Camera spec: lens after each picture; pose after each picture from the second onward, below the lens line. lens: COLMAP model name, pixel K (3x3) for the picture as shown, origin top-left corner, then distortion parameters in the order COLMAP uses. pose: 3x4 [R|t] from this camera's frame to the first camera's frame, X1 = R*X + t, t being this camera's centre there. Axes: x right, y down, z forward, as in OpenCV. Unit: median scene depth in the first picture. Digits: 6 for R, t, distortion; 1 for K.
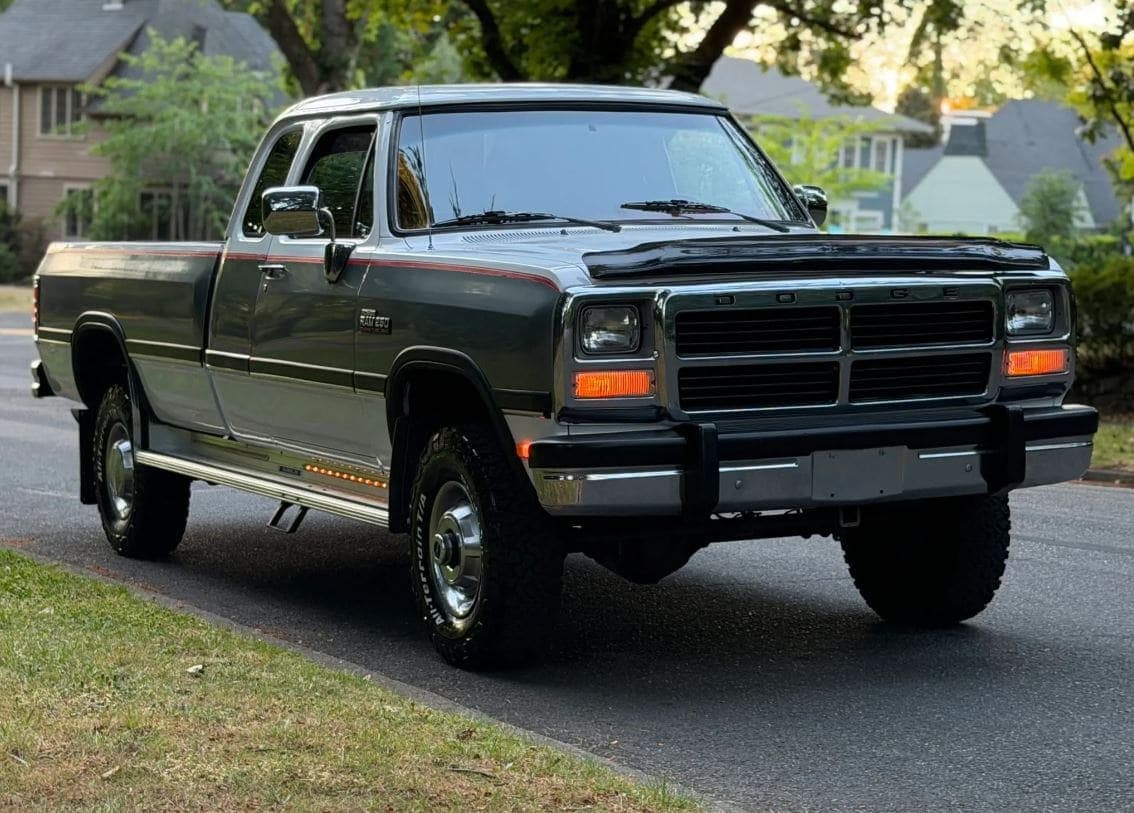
lens RADIAL K [[2627.3, 0, 564.2], [0, 2627.3, 407.1], [0, 0, 1]] dist [0.204045, 0.000000]
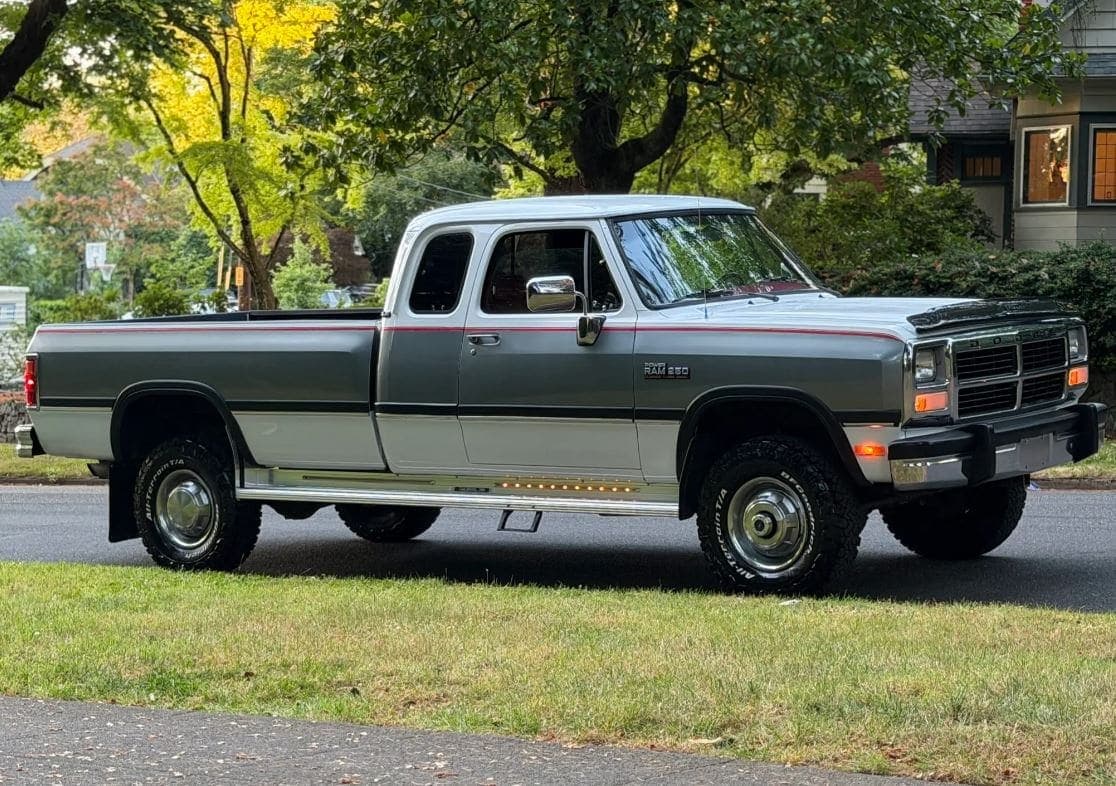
lens RADIAL K [[2700.9, 0, 560.2], [0, 2700.9, 395.5], [0, 0, 1]] dist [0.155899, 0.000000]
pose [[0.881918, -0.050861, 0.468651, -0.775099], [0.060078, 0.998182, -0.004726, -0.015323], [-0.467559, 0.032324, 0.883371, -0.243132]]
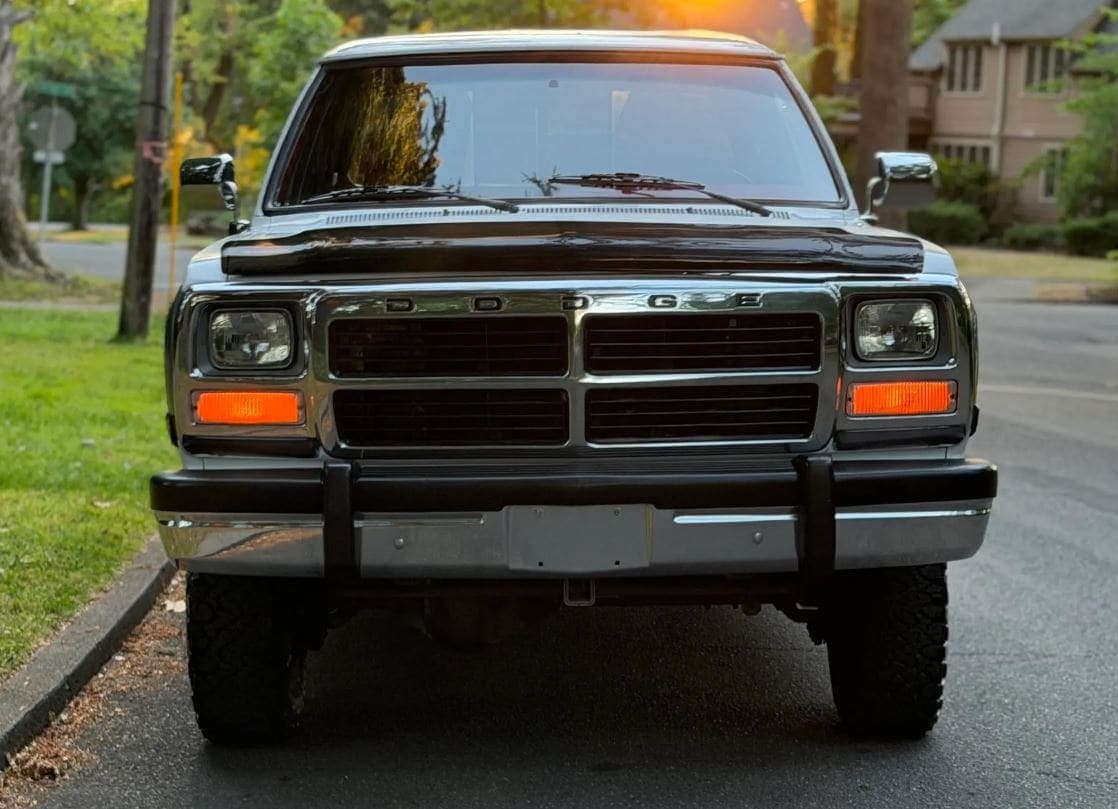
lens RADIAL K [[2597.9, 0, 558.9], [0, 2597.9, 404.7], [0, 0, 1]] dist [0.197427, 0.000000]
pose [[0.903840, 0.041497, -0.425853, 0.374516], [-0.034802, 0.999118, 0.023493, -0.026947], [0.426453, -0.006414, 0.904487, 0.282883]]
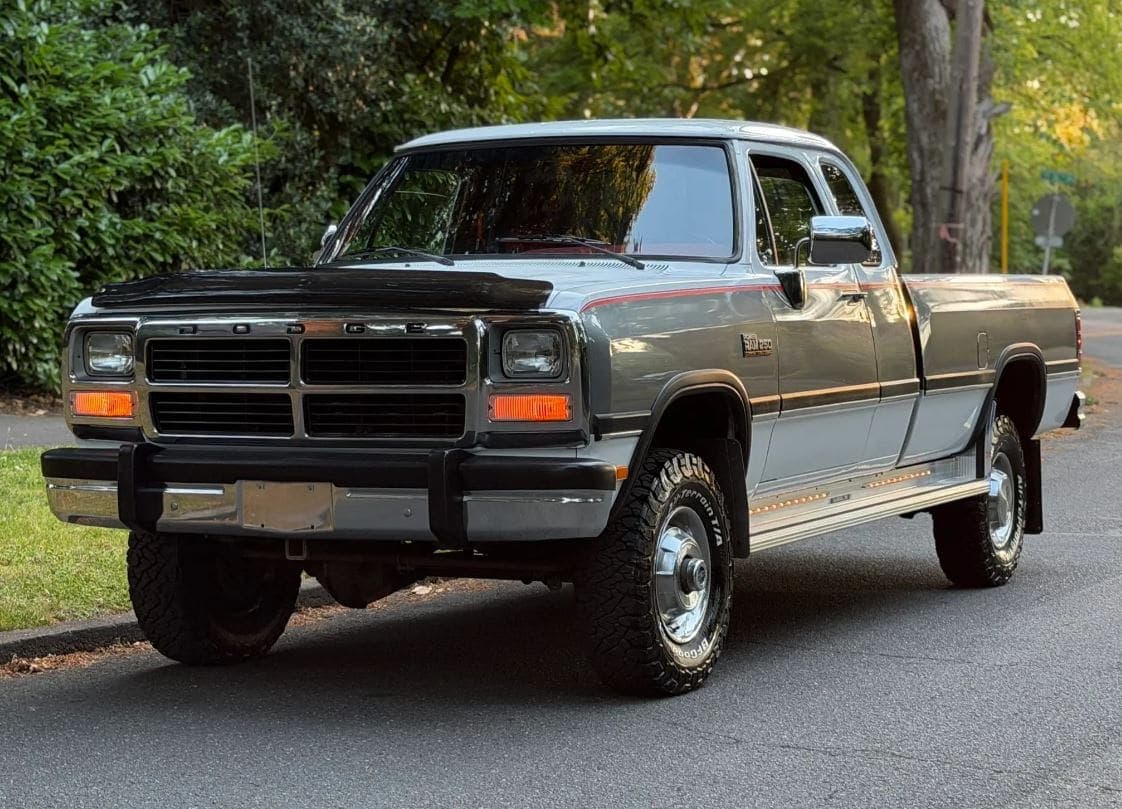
lens RADIAL K [[2607.2, 0, 562.0], [0, 2607.2, 404.6], [0, 0, 1]] dist [0.197427, 0.000000]
pose [[0.600249, 0.043223, -0.798645, 0.852677], [-0.056601, 0.998331, 0.011489, -0.027161], [0.797808, 0.038308, 0.601693, 0.428892]]
